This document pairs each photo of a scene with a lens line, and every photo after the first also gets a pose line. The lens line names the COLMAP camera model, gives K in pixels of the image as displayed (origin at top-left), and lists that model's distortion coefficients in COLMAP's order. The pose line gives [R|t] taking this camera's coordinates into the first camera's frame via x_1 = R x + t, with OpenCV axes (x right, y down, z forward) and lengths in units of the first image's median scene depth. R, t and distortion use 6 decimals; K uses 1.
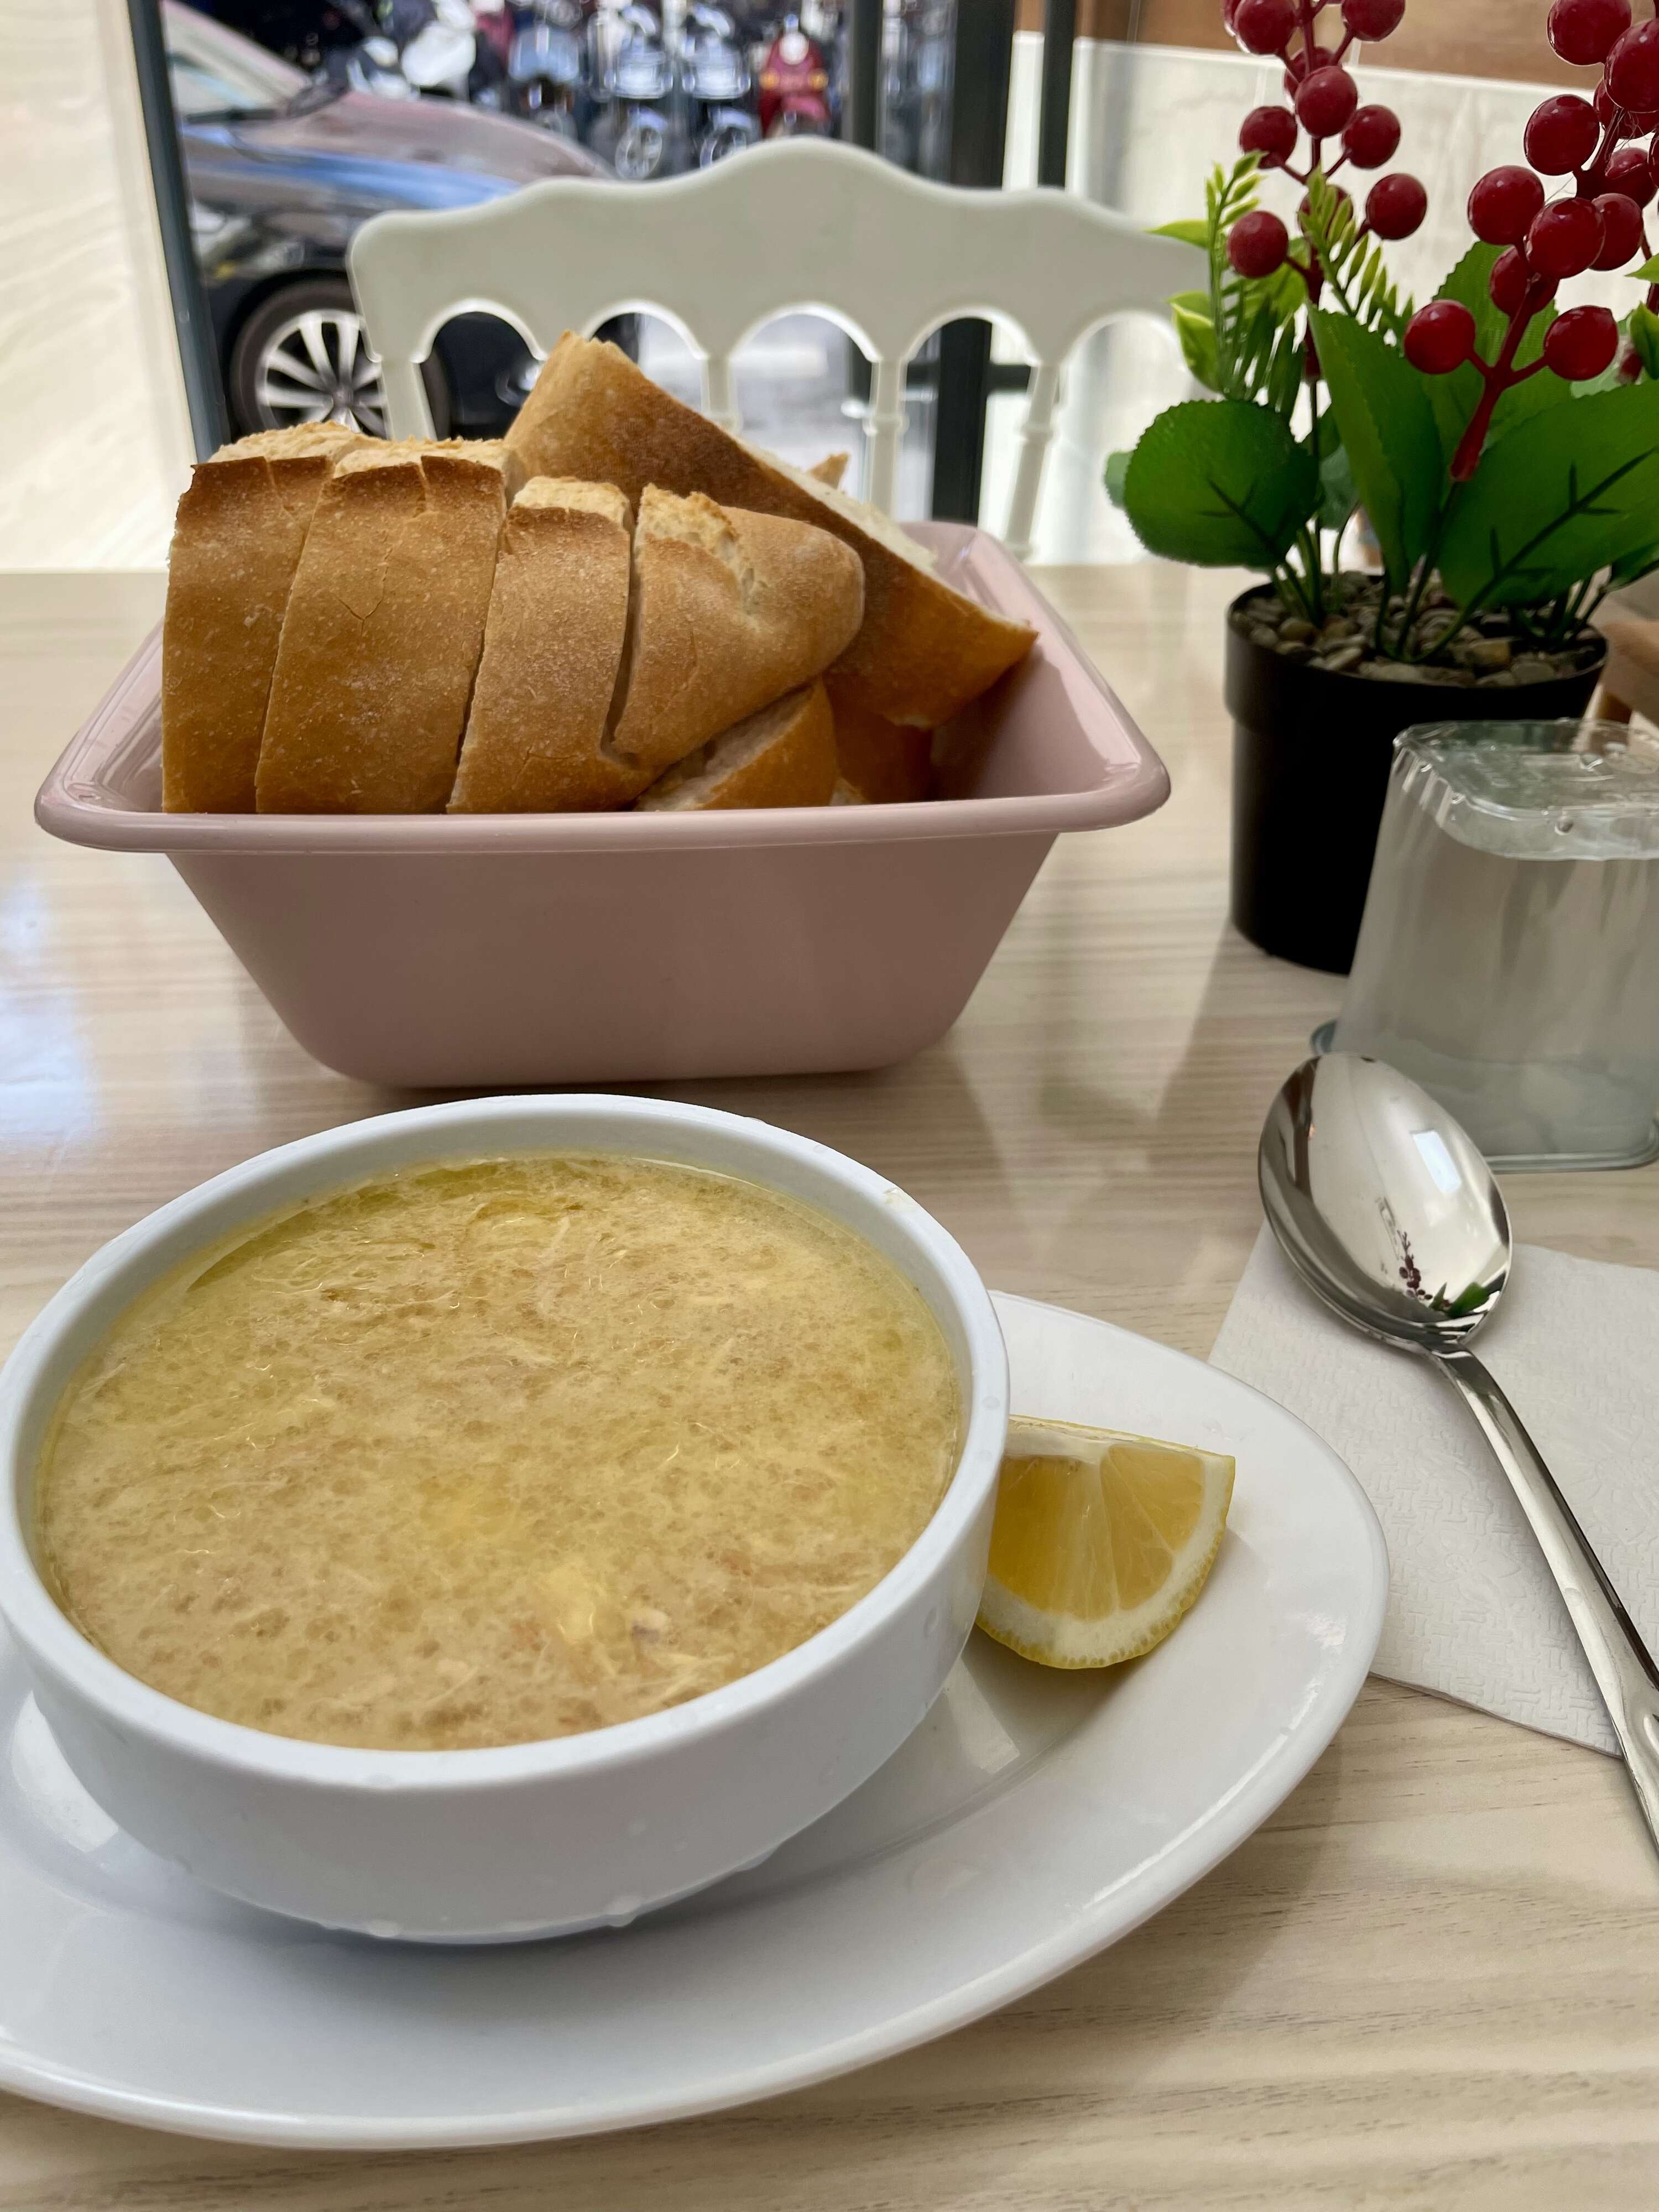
lens RADIAL K [[1670.2, 0, 821.1], [0, 1670.2, 1068.6], [0, 0, 1]] dist [0.038159, -0.084417]
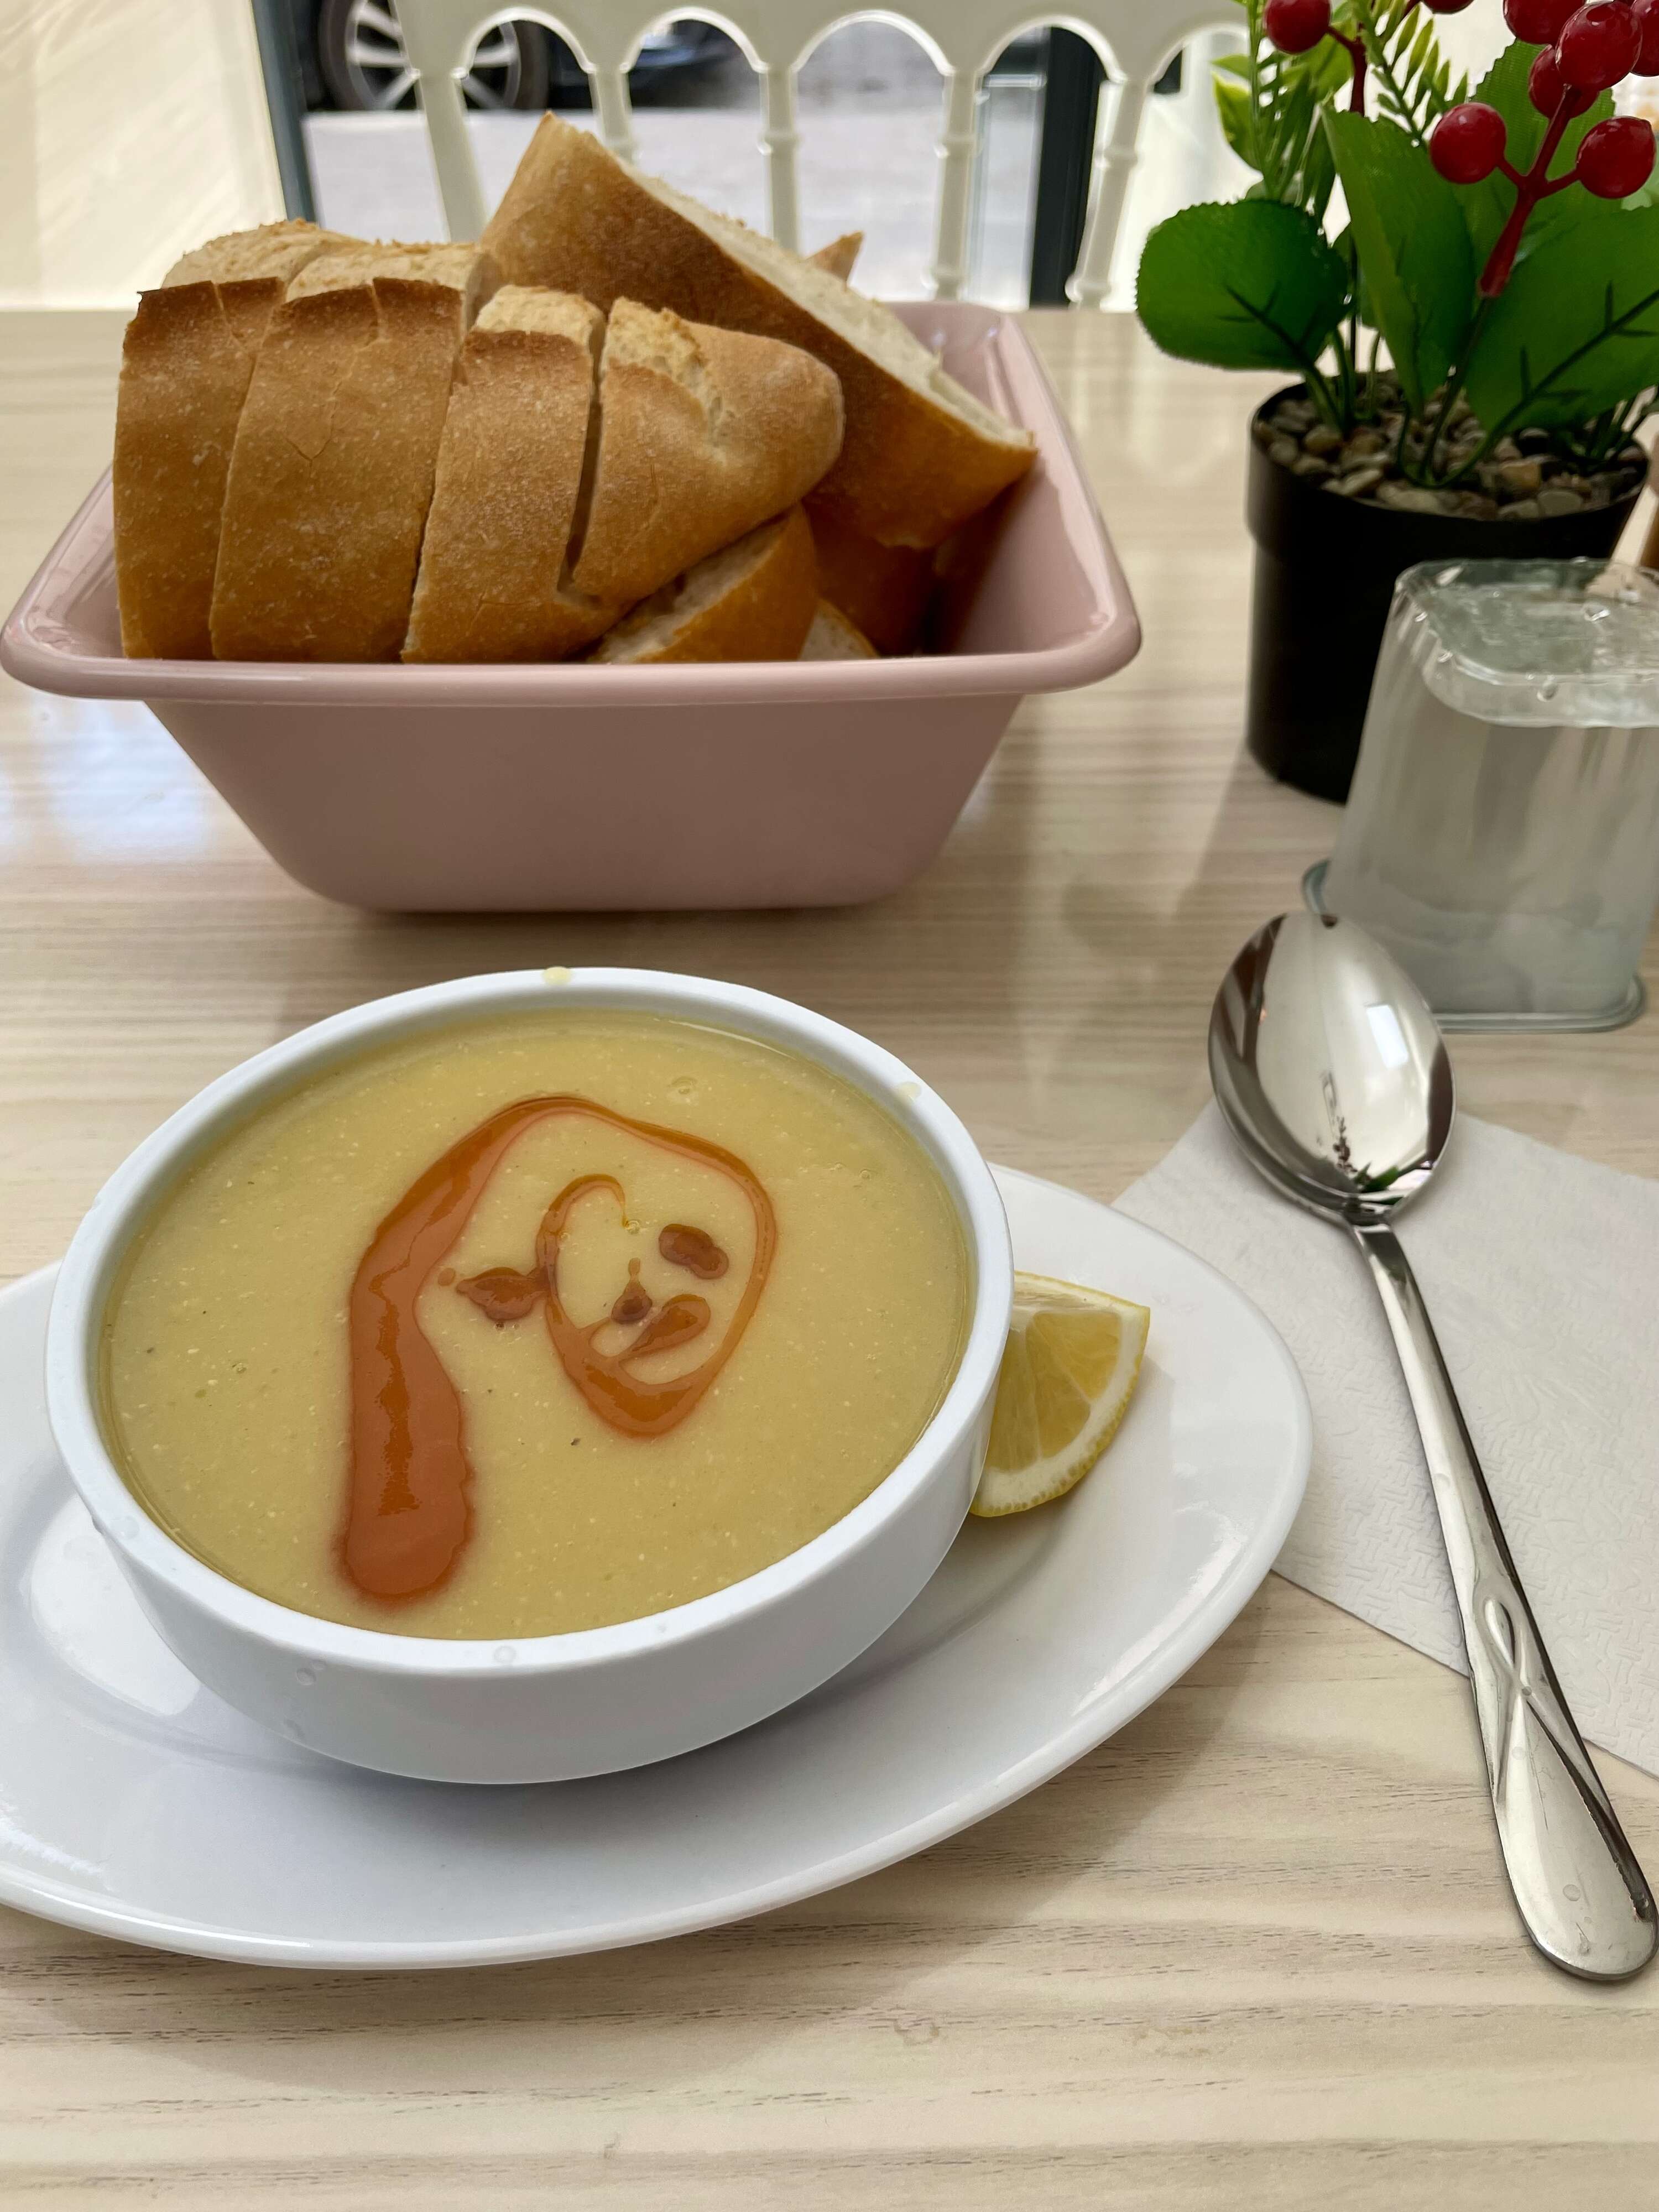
lens RADIAL K [[1670.2, 0, 821.1], [0, 1670.2, 1068.6], [0, 0, 1]] dist [0.038159, -0.084417]
pose [[0.998418, 0.032989, -0.045525, 0.075049], [-0.025595, 0.987682, 0.154368, -0.068061], [0.050057, -0.152959, 0.986964, -0.009920]]
